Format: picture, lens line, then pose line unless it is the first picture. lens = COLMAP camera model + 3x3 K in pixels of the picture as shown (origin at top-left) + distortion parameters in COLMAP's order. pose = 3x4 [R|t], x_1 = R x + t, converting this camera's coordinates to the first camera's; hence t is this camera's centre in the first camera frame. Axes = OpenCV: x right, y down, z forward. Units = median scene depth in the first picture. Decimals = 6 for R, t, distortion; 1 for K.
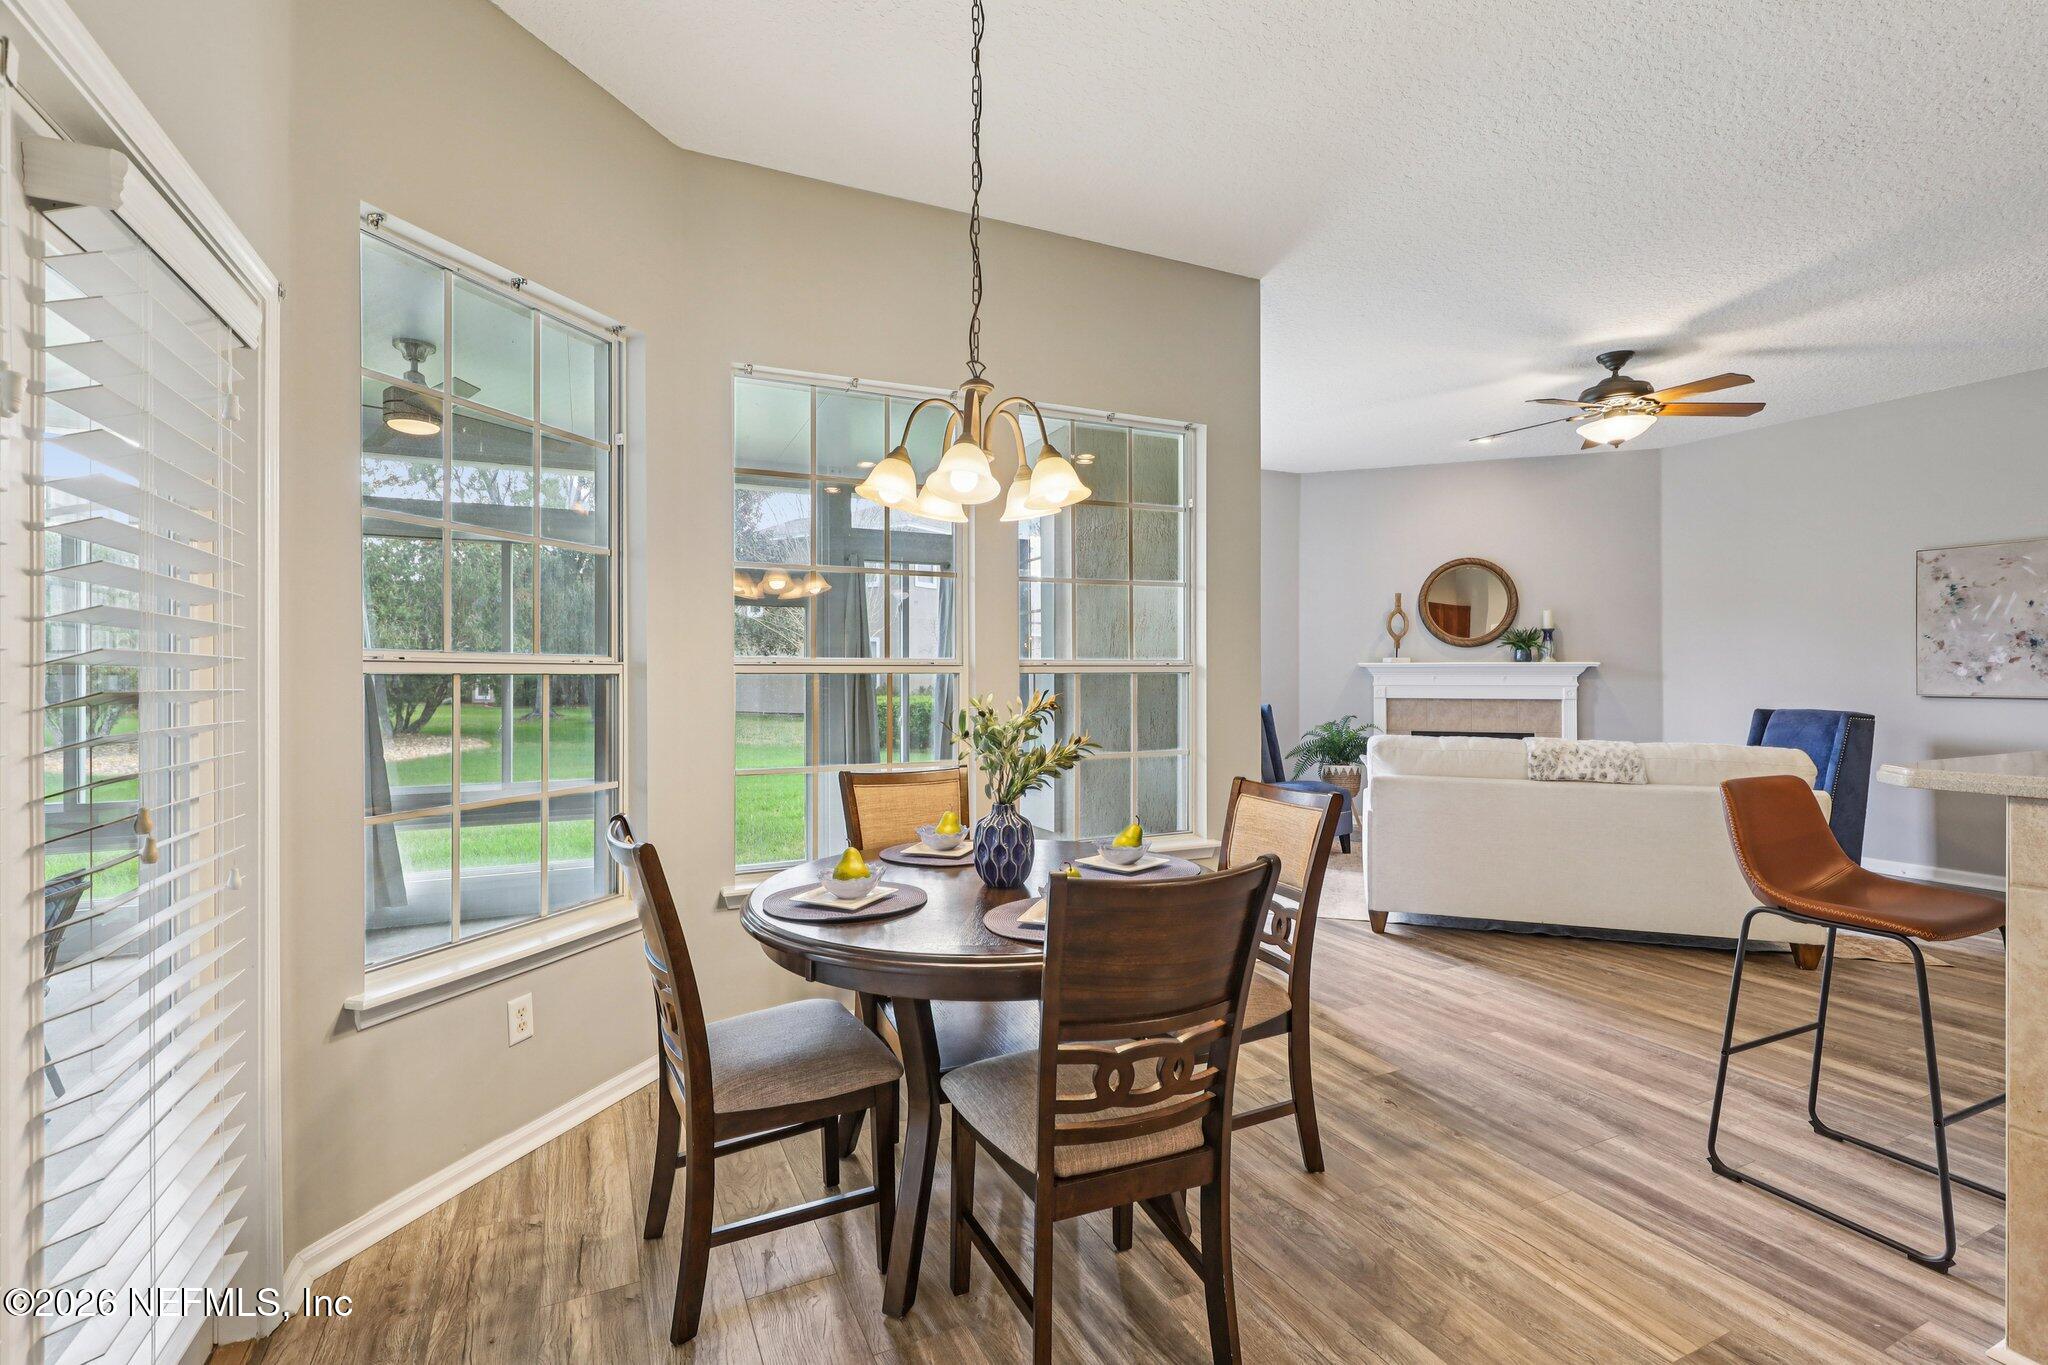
lens RADIAL K [[925.2, 0, 1013.7], [0, 925.2, 672.9], [0, 0, 1]] dist [0.000621, 0.000569]
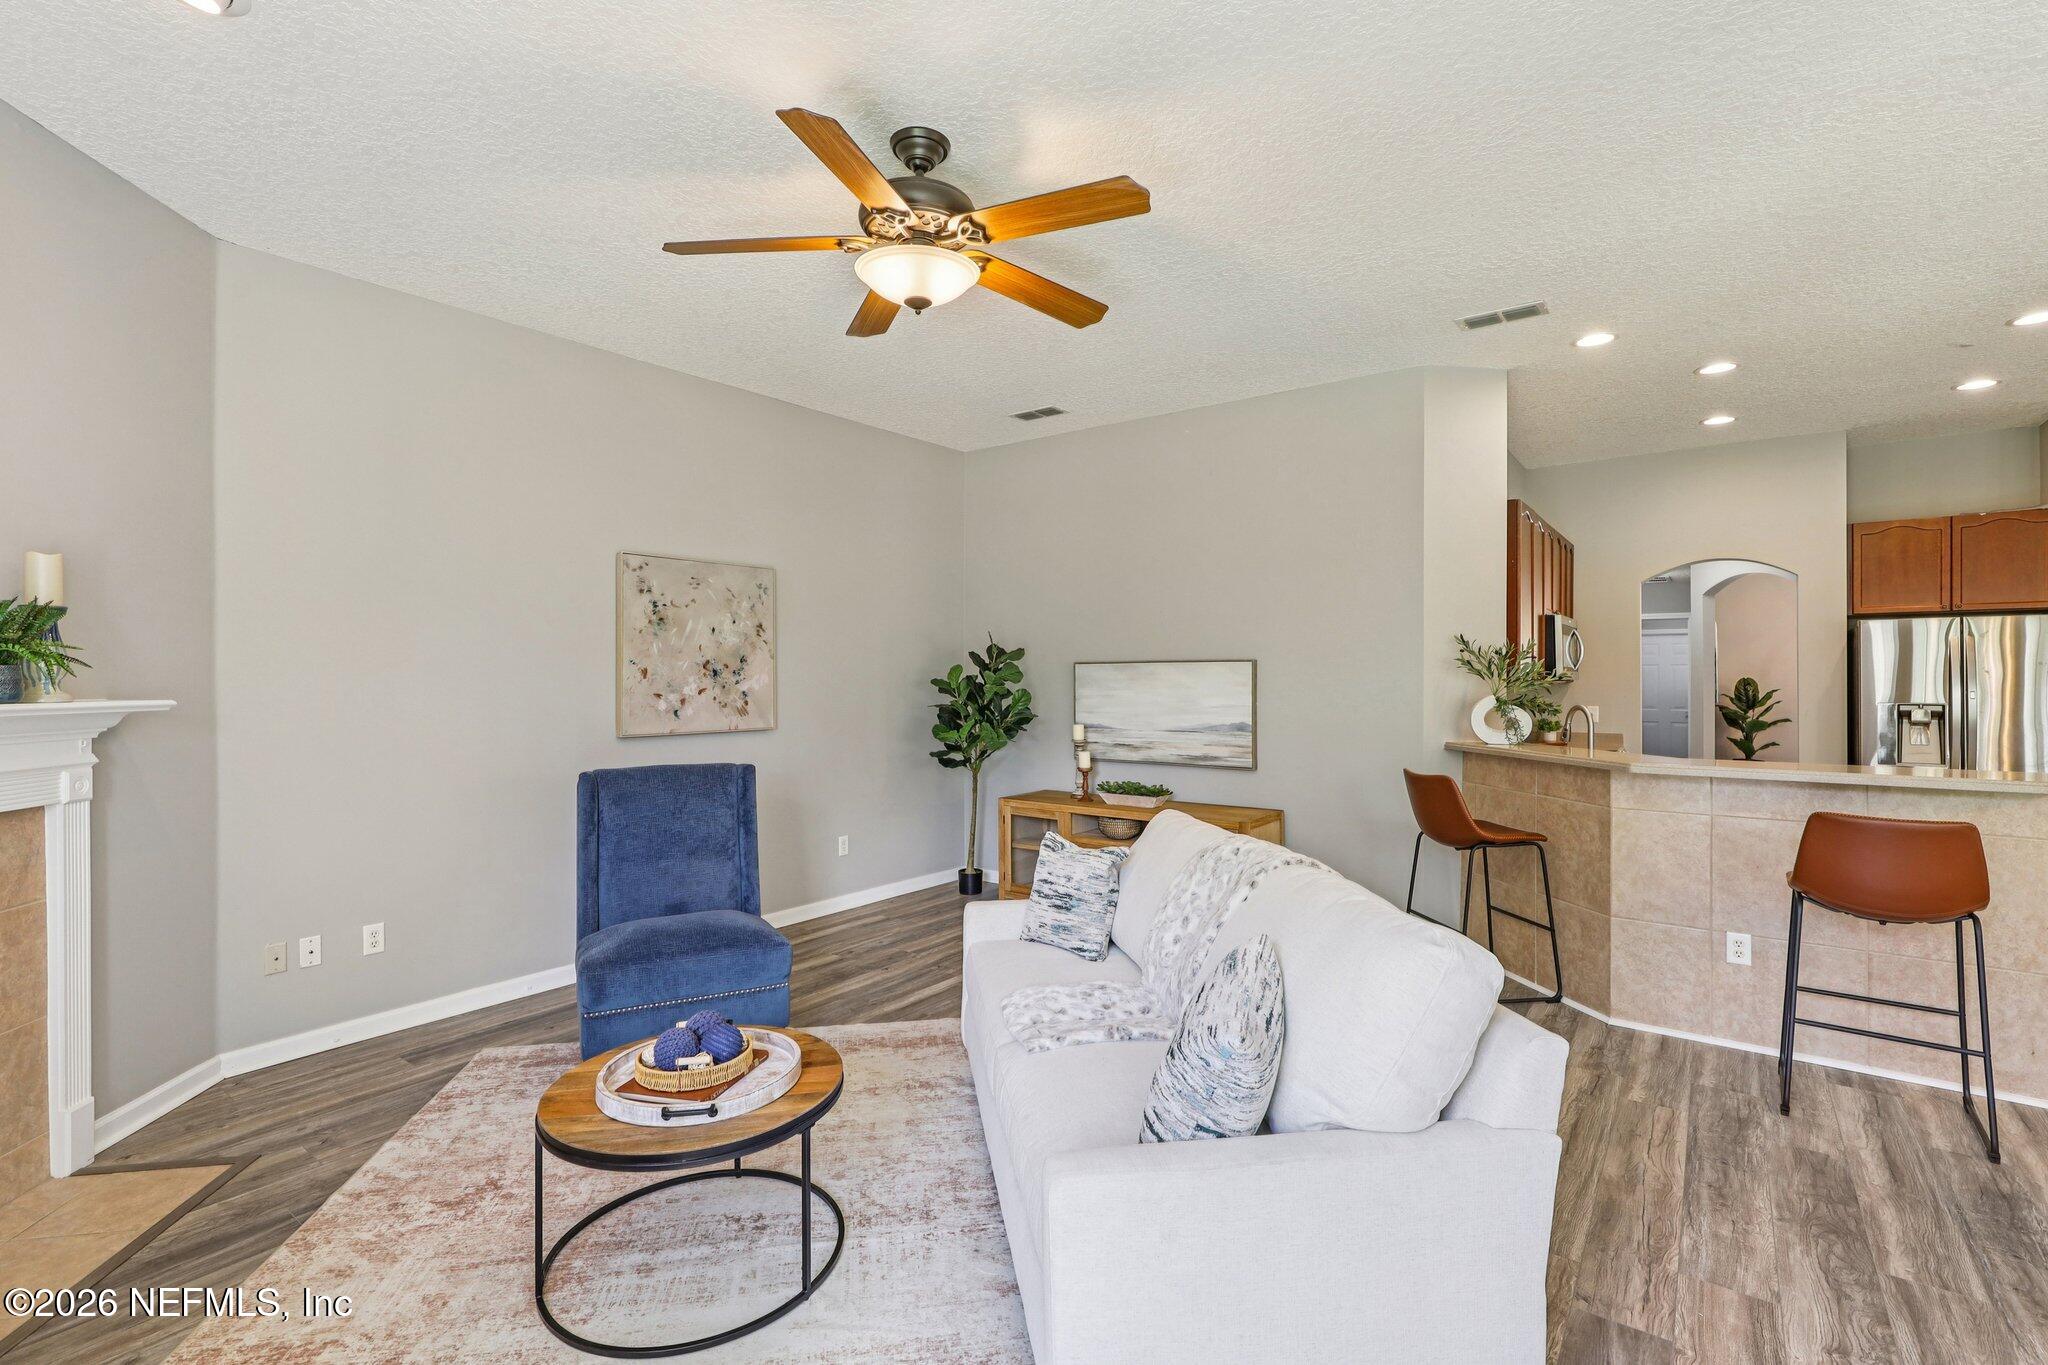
lens RADIAL K [[925.2, 0, 1024.7], [0, 925.2, 664.9], [0, 0, 1]] dist [0.000621, 0.000569]
pose [[-0.464714, 0.011194, 0.885390, 0.098126], [0.002370, 0.999932, -0.011398, -0.021723], [-0.885458, -0.003198, -0.464709, 0.859030]]
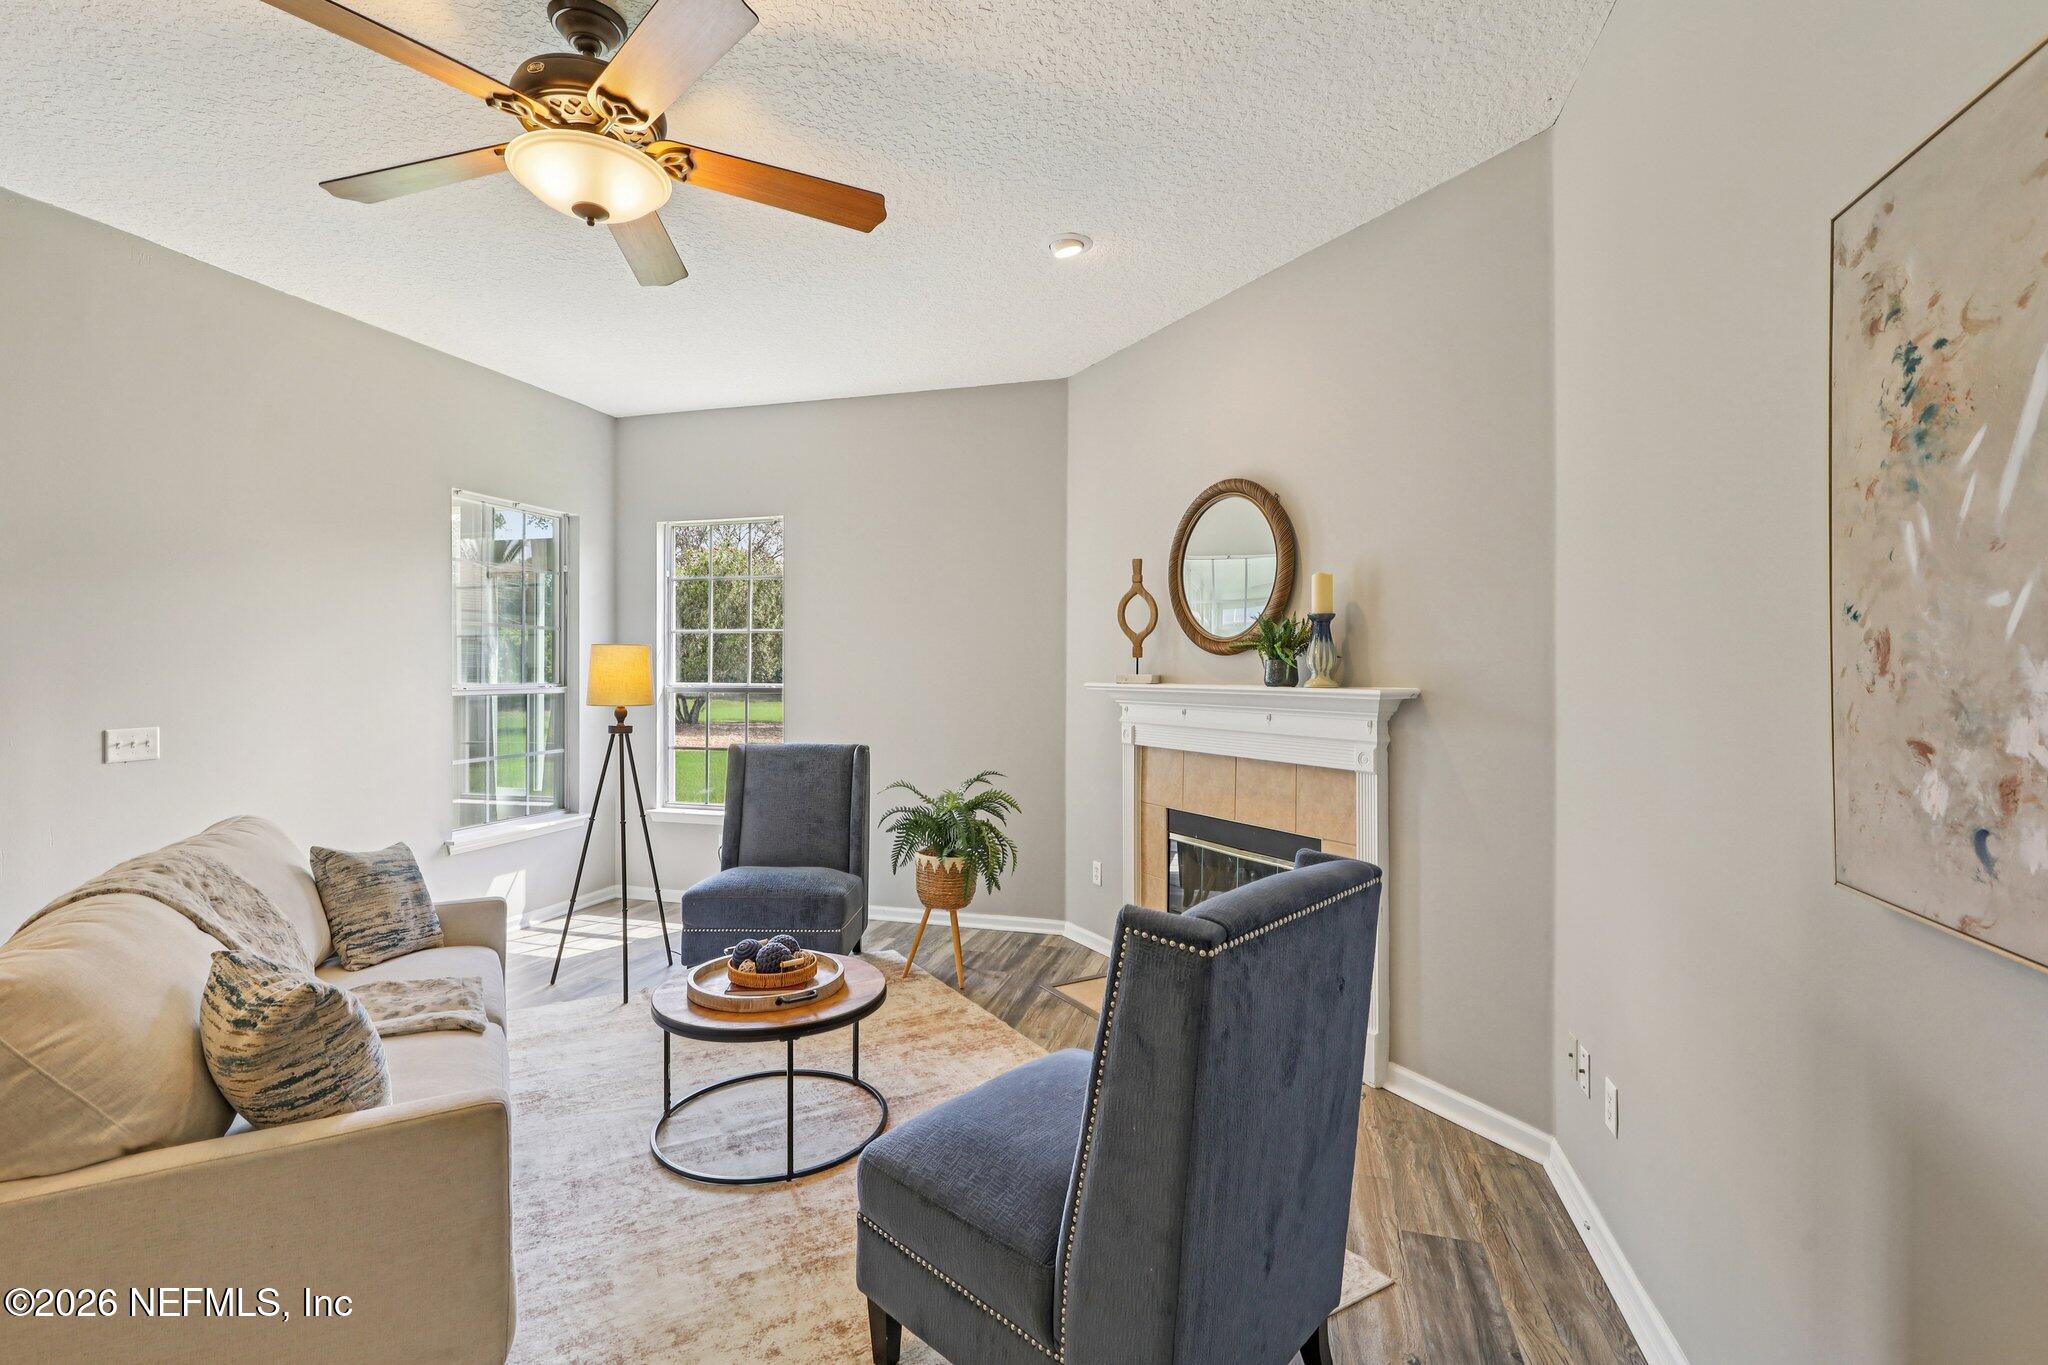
lens RADIAL K [[925.2, 0, 1007.1], [0, 925.2, 665.4], [0, 0, 1]] dist [0.000621, 0.000569]
pose [[0.746824, -0.003400, -0.665014, 0.787903], [0.001083, 0.999992, -0.003897, -0.021344], [0.665021, 0.002190, 0.746821, 0.573058]]
